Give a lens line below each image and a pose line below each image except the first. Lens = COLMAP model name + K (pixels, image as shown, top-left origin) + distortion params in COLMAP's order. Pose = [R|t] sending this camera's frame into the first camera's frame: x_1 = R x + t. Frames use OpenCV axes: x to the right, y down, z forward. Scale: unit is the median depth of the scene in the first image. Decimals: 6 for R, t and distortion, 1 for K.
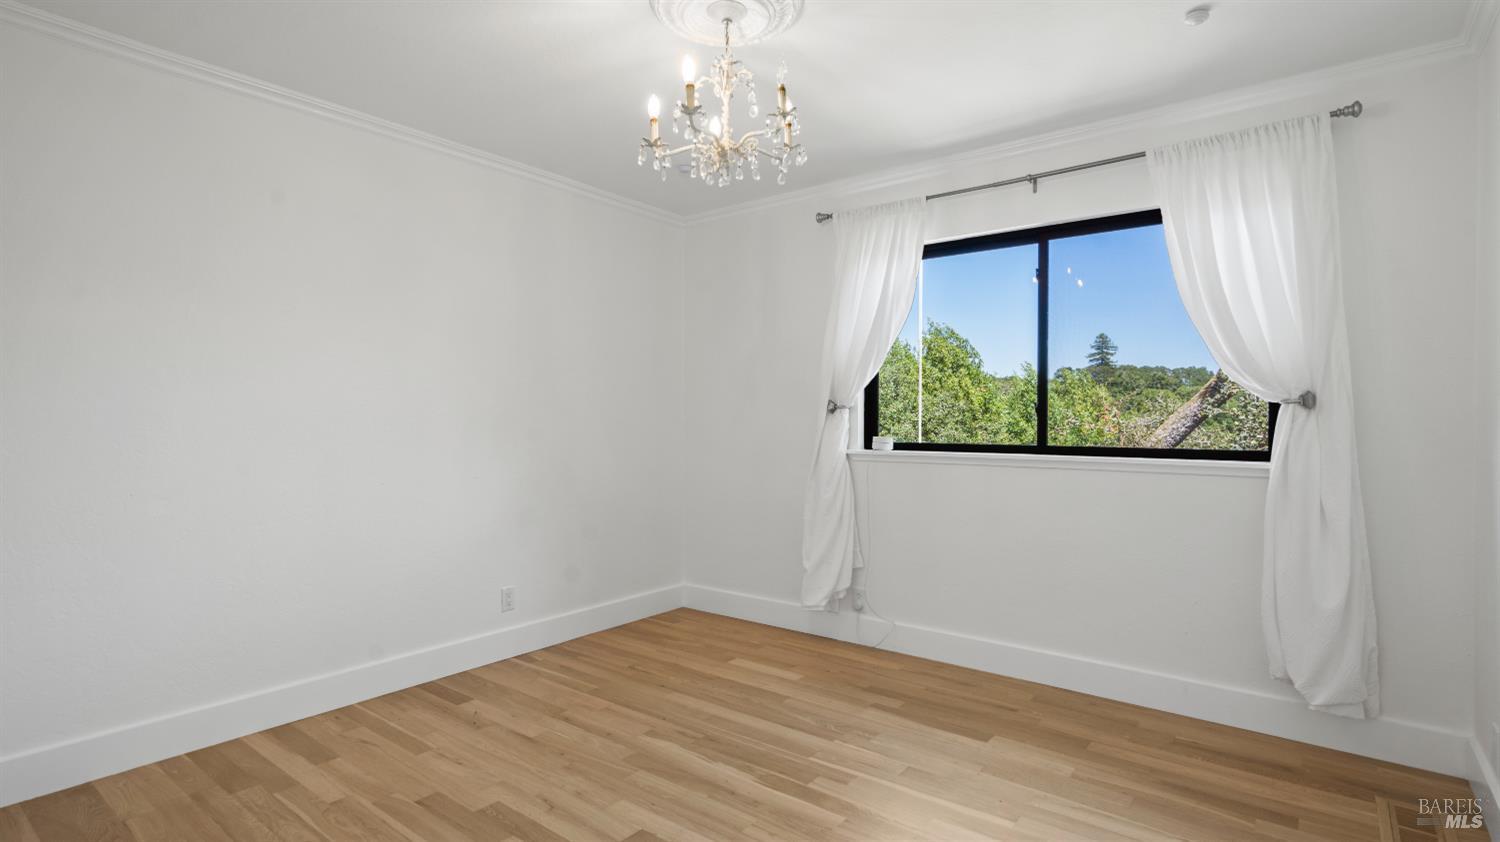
lens RADIAL K [[738.0, 0, 750.7], [0, 738.0, 423.6], [0, 0, 1]] dist [0.001580, 0.000412]
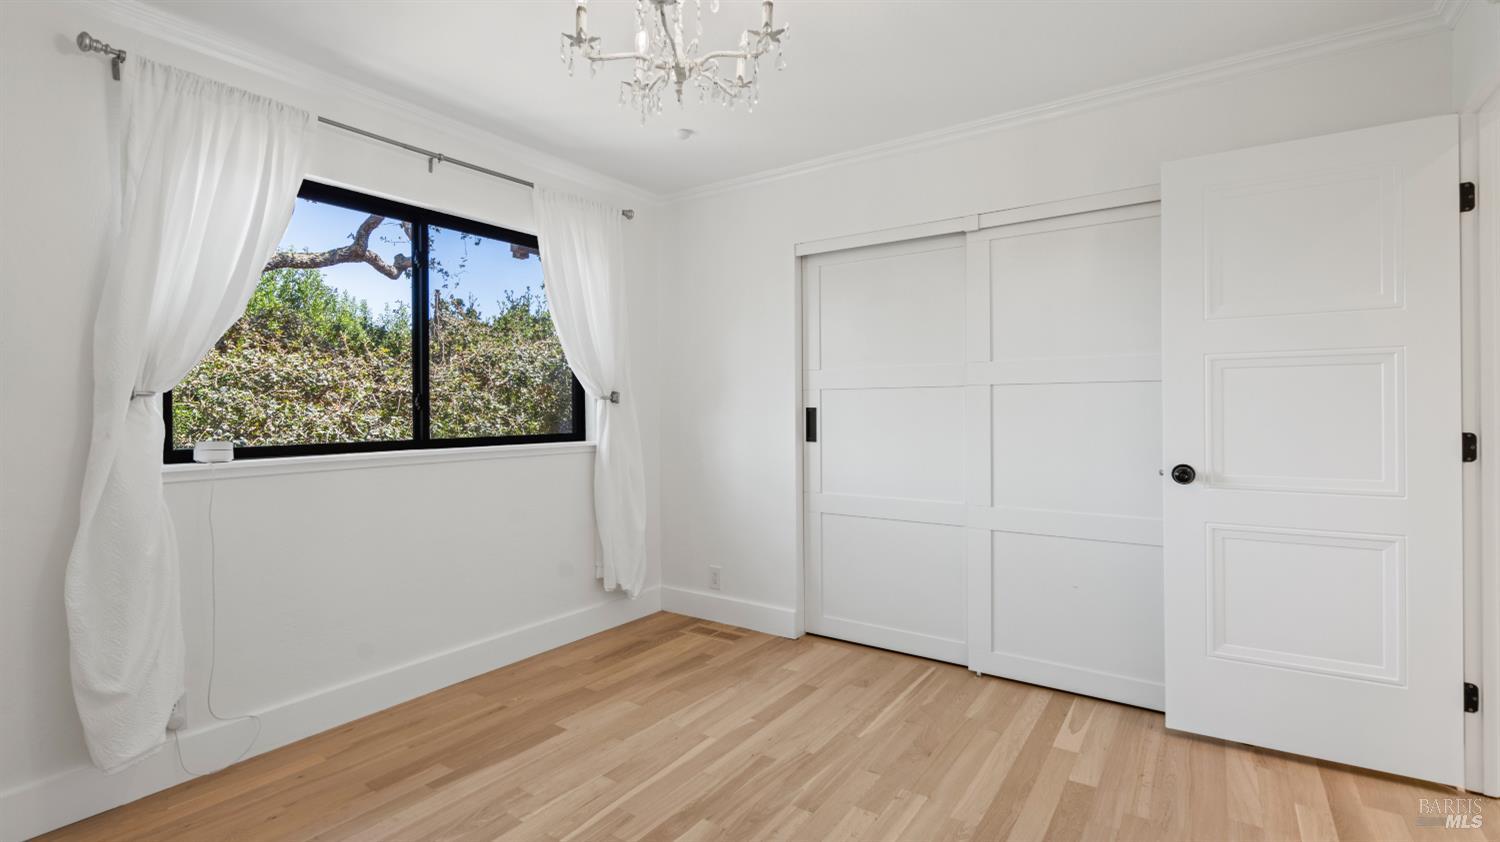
lens RADIAL K [[671.8, 0, 751.2], [0, 671.8, 410.9], [0, 0, 1]] dist [-0.012058, 0.001878]
pose [[-0.052871, -0.000886, 0.998601, -0.547459], [0.018900, 0.999820, 0.001888, -0.000614], [-0.998423, 0.018973, -0.052844, 0.711453]]
